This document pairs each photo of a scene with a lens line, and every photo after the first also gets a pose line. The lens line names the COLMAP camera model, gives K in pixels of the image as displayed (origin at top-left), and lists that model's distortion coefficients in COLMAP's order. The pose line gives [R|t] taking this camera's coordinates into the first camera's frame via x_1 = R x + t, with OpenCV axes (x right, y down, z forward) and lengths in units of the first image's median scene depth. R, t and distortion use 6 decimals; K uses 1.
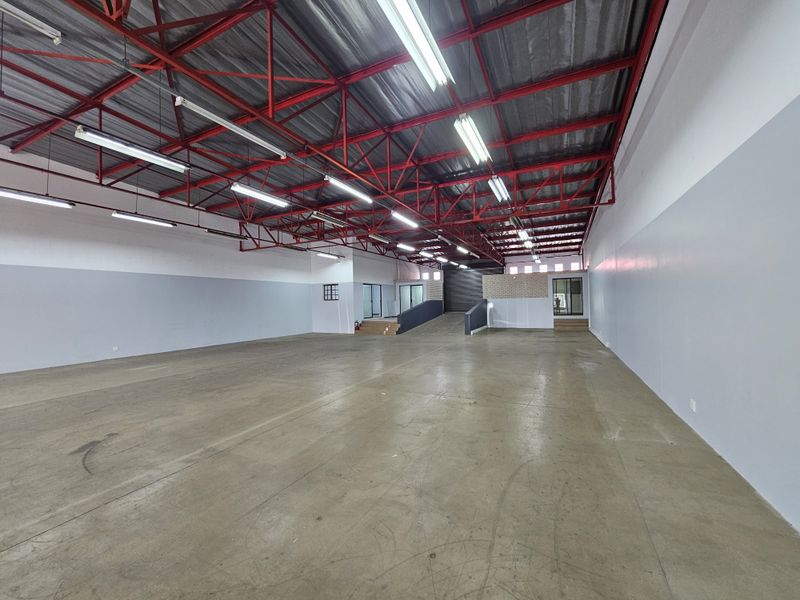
lens RADIAL K [[327.3, 0, 403.1], [0, 327.3, 296.6], [0, 0, 1]] dist [0.007114, 0.003981]
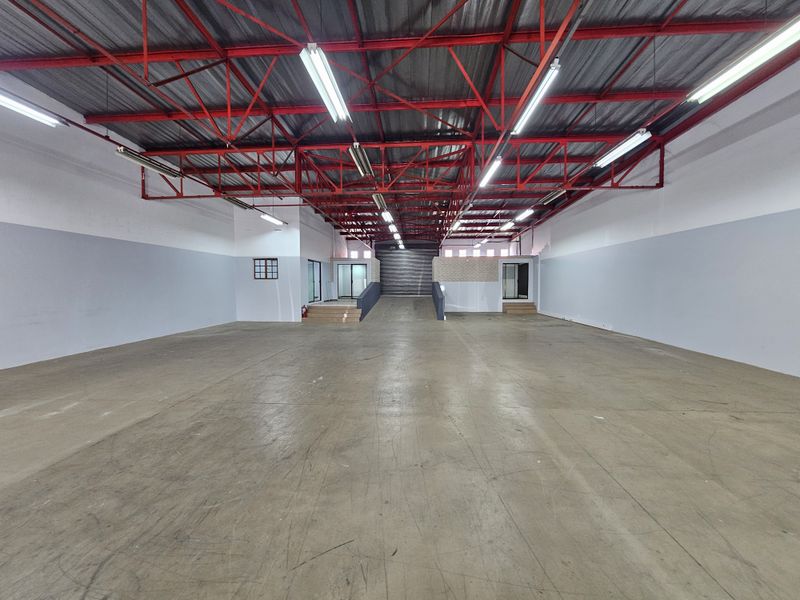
lens RADIAL K [[327.3, 0, 397.5], [0, 327.3, 300.1], [0, 0, 1]] dist [0.007114, 0.003981]
pose [[0.927690, -0.000119, 0.373351, -0.221247], [-0.024114, 0.997893, 0.060235, 0.006421], [-0.372572, -0.064882, 0.925732, 0.169085]]
